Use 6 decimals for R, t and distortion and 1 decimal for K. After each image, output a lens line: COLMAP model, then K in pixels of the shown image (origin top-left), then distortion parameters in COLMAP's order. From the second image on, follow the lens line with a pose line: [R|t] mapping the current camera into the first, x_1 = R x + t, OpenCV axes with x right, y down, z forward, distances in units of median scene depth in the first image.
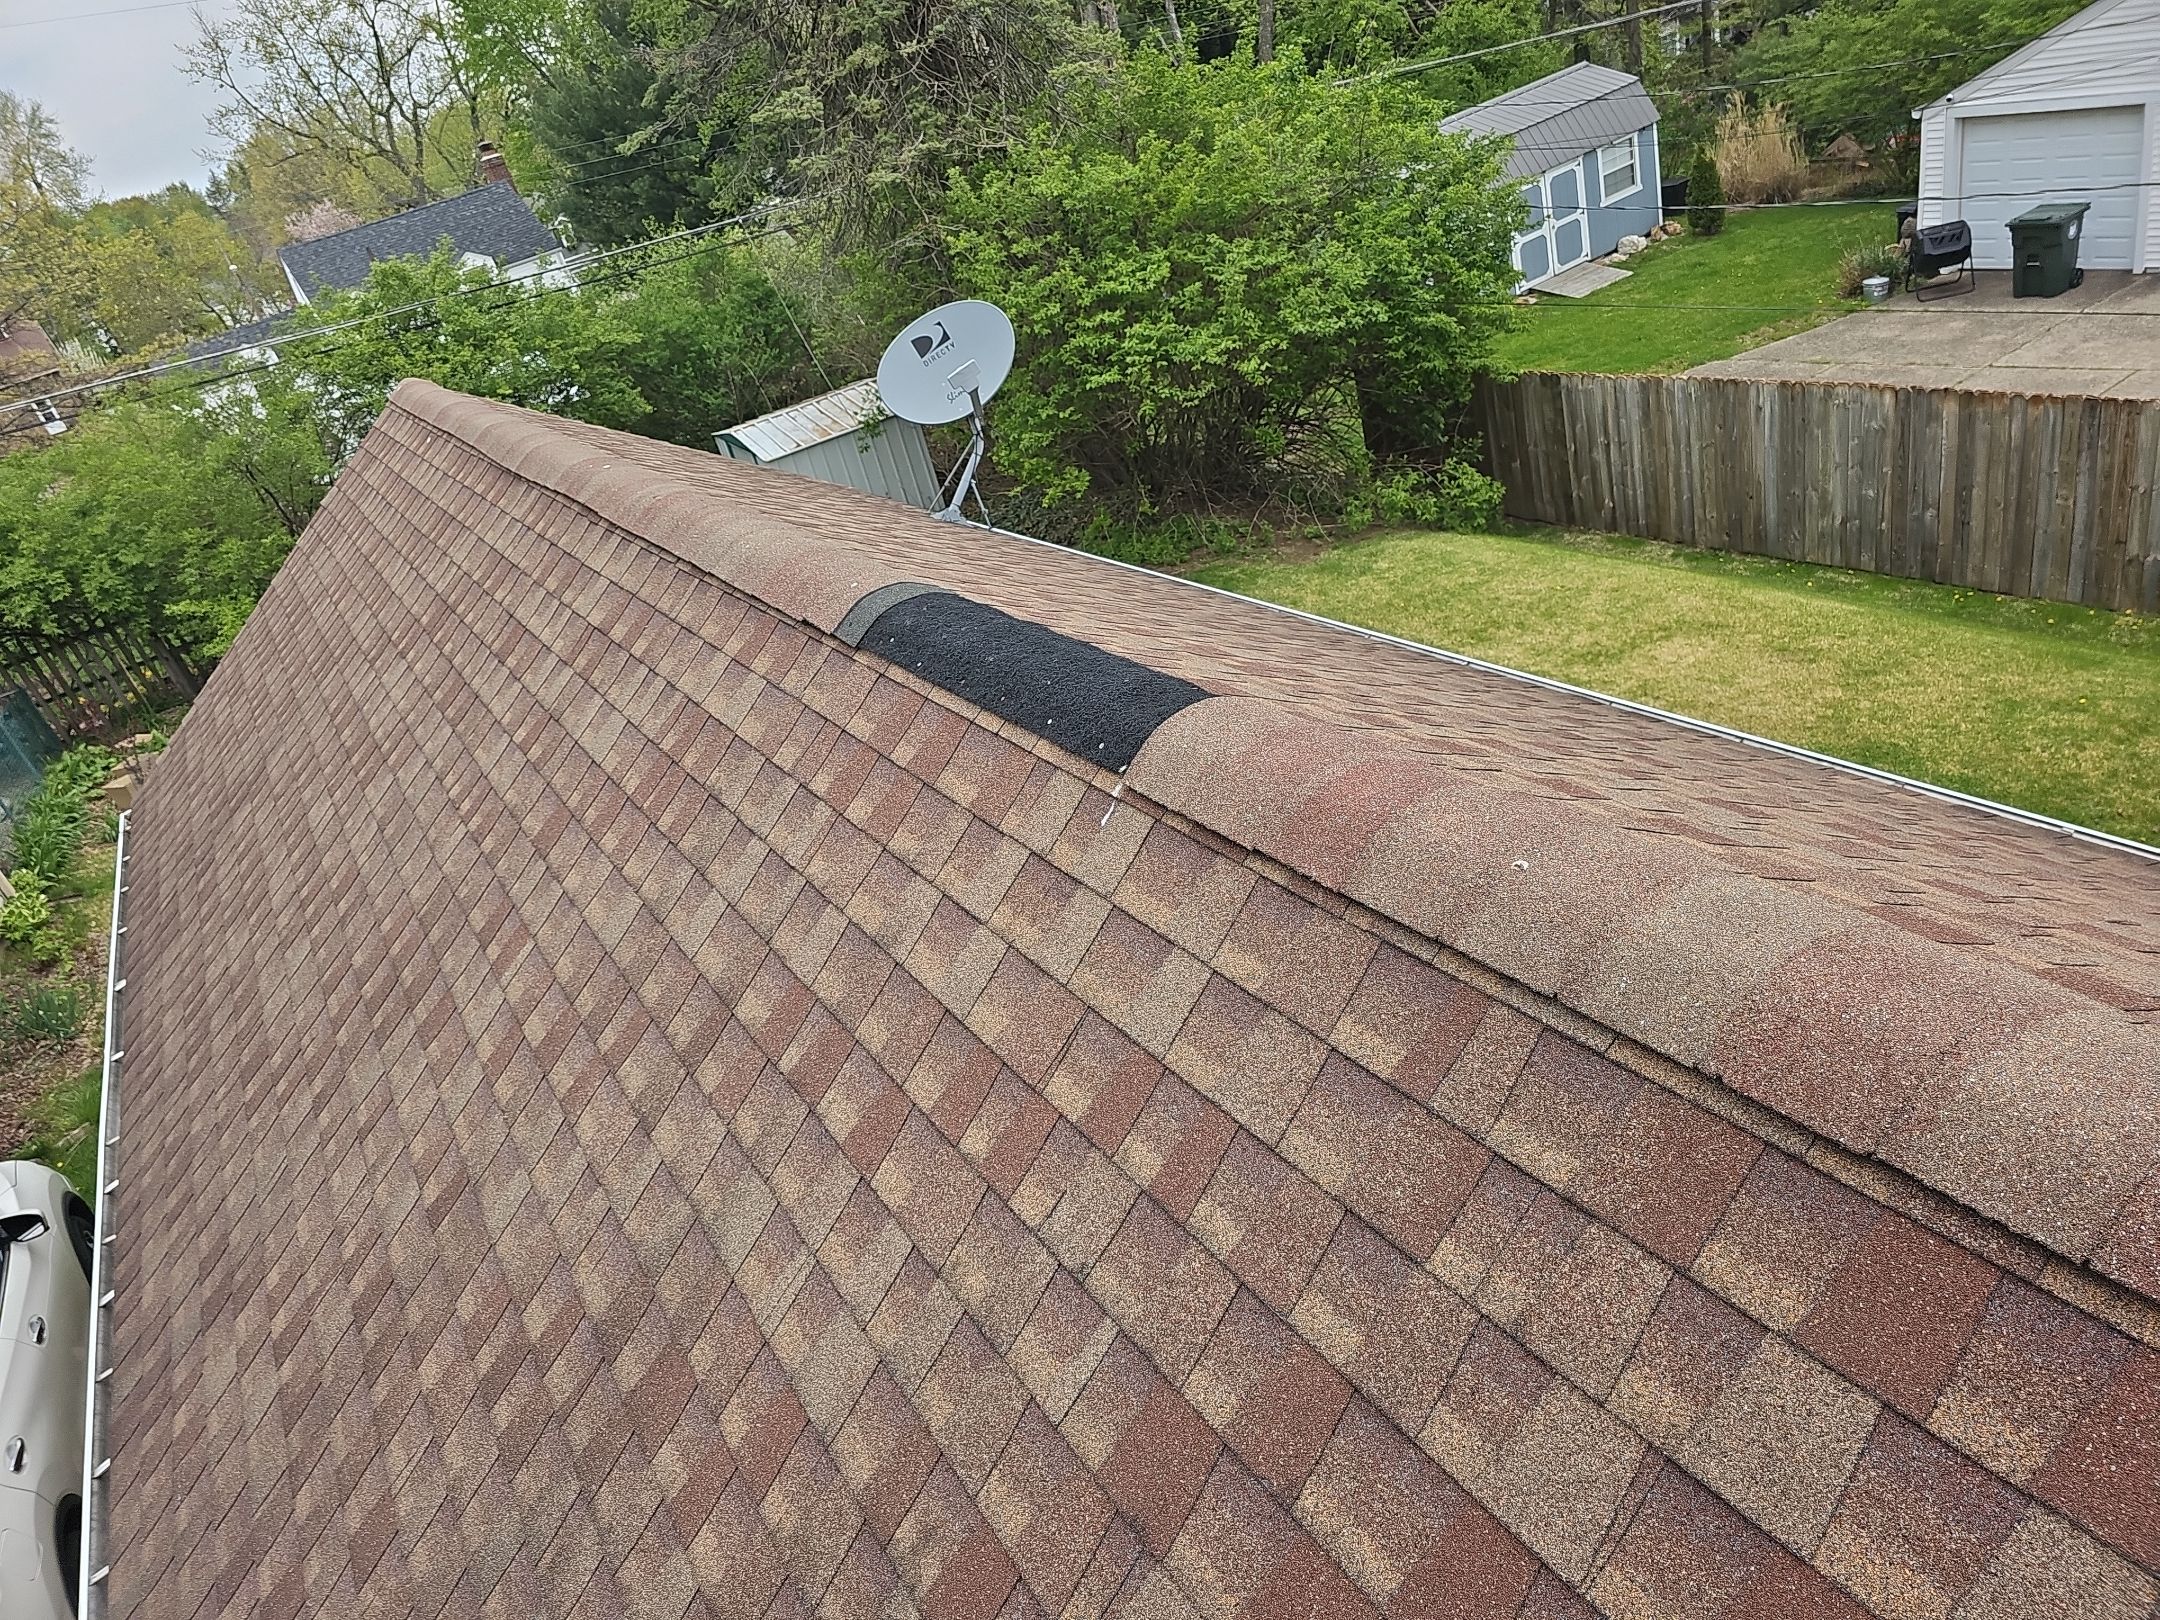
lens RADIAL K [[1422.6, 0, 1070.6], [0, 1422.6, 820.2], [0, 0, 1]] dist [0.064283, -0.052045]
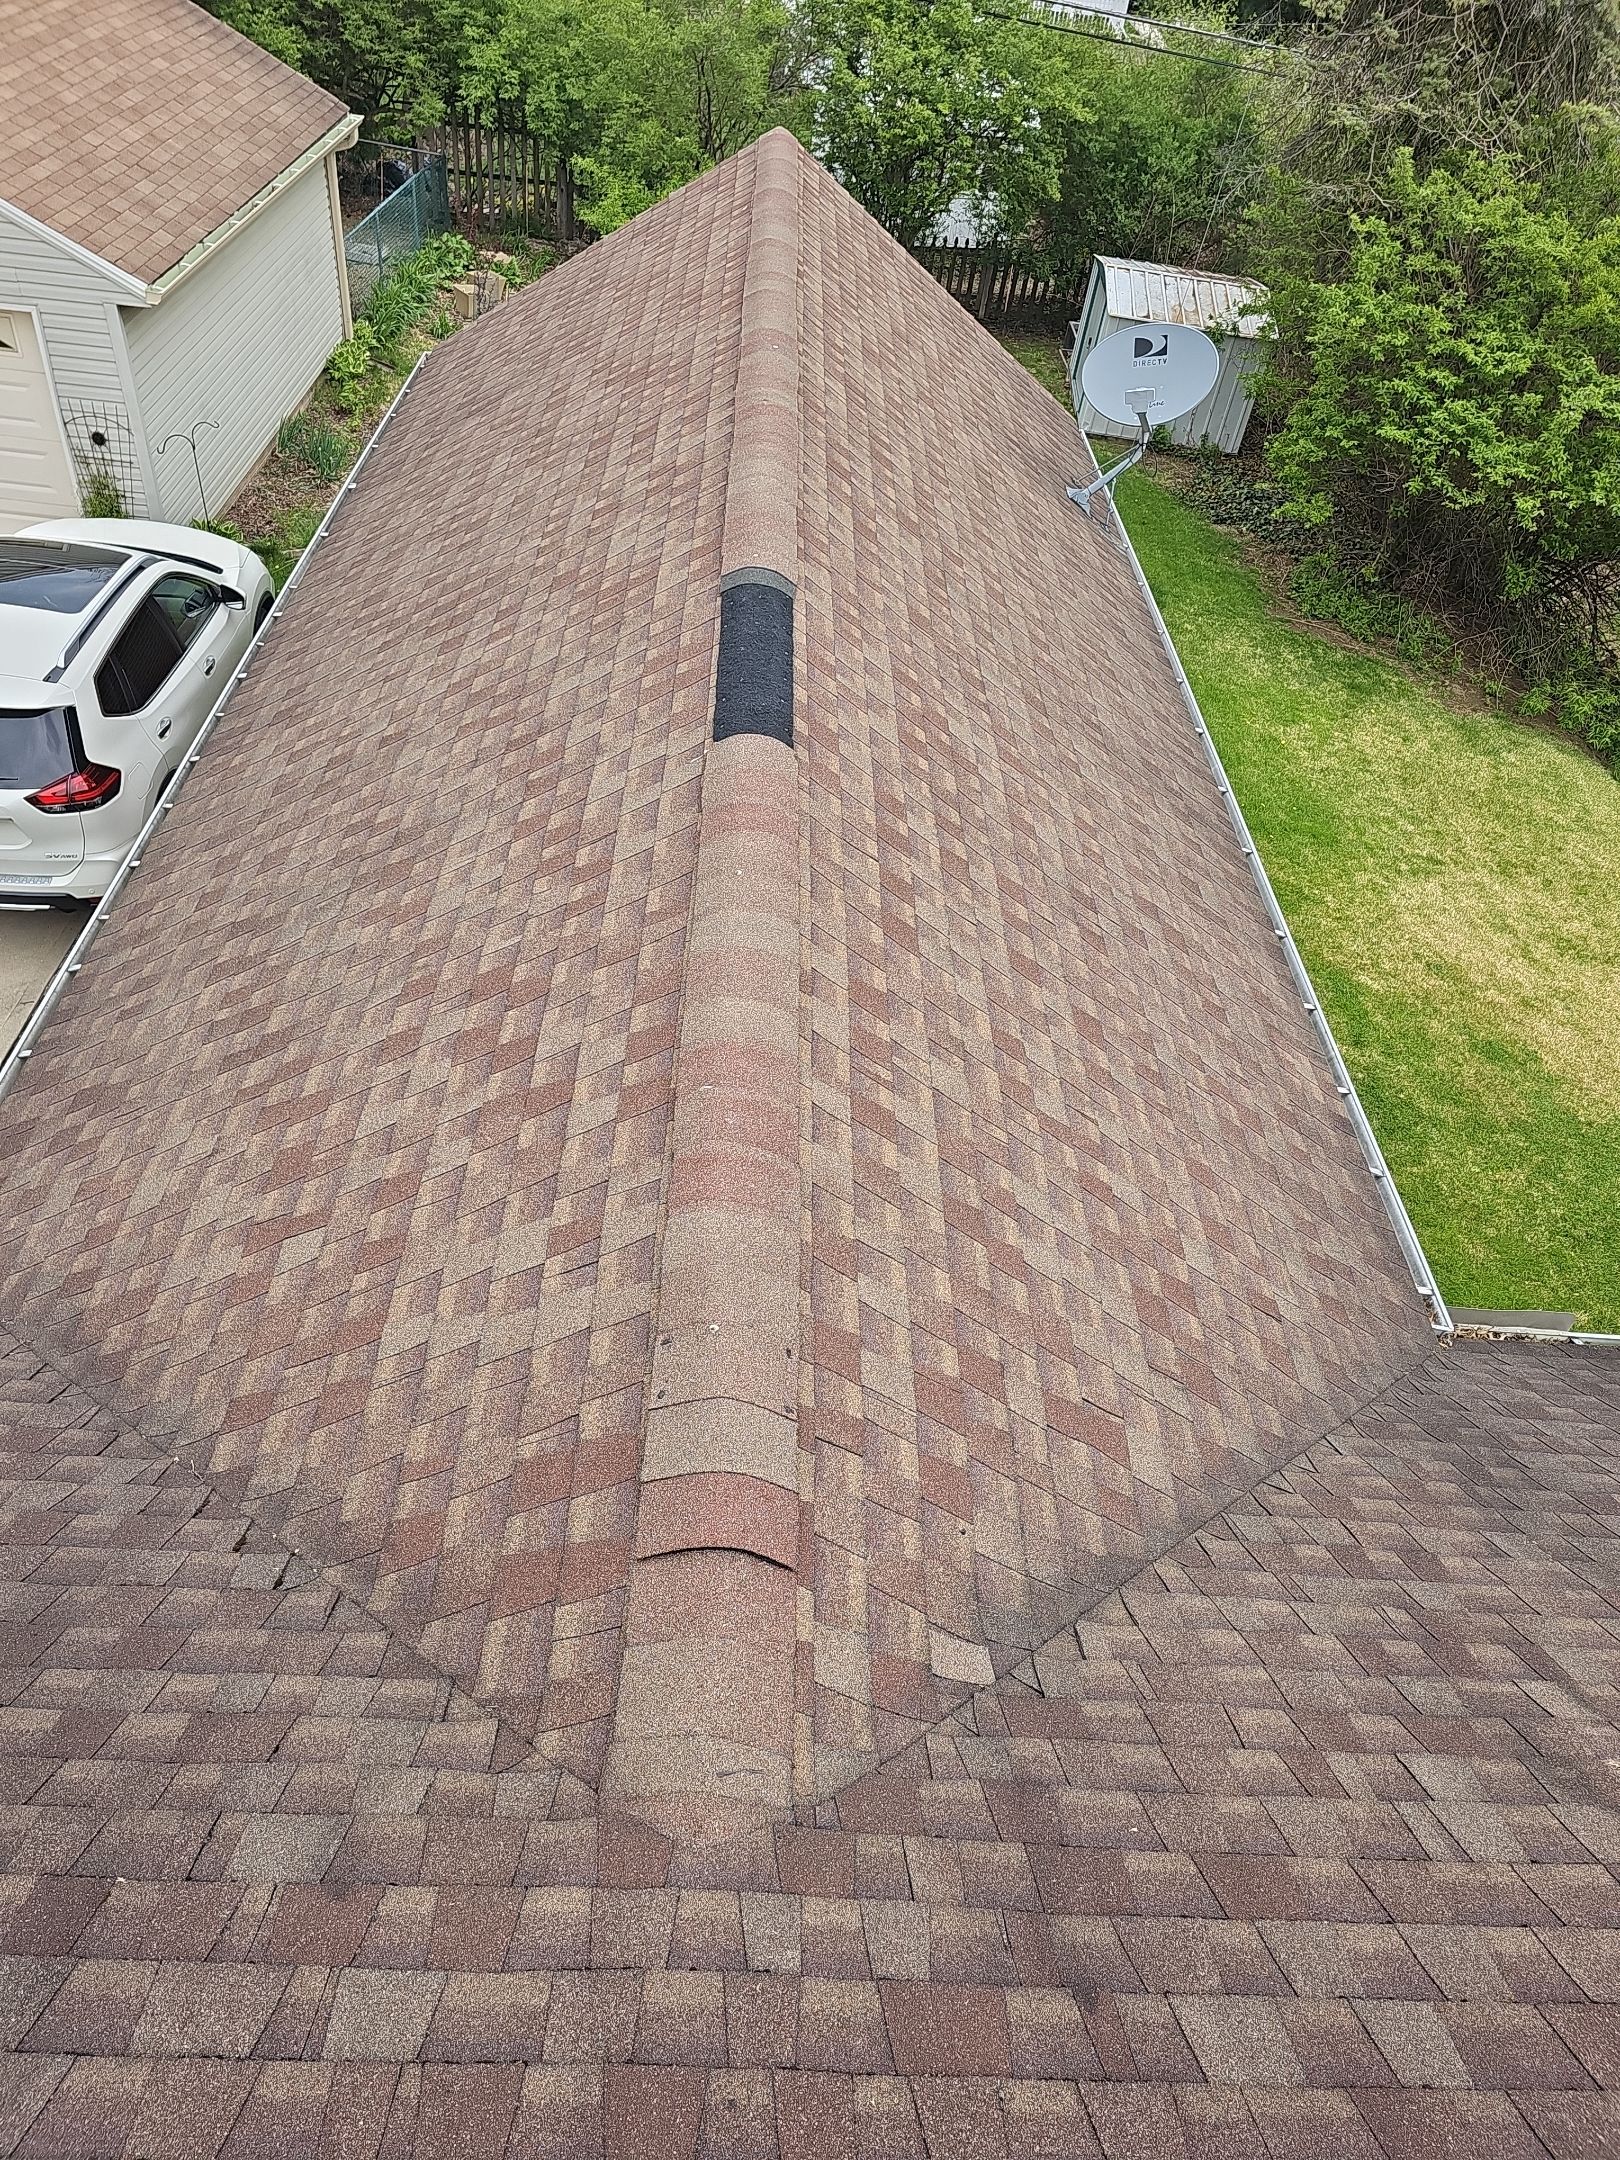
lens RADIAL K [[1422.6, 0, 819.5], [0, 1422.6, 1083.4], [0, 0, 1]] dist [0.064283, -0.052045]
pose [[0.787567, 0.603382, -0.125173, 0.107684], [-0.545120, 0.776889, 0.315098, -0.058709], [0.287370, -0.179927, 0.940768, -0.138521]]
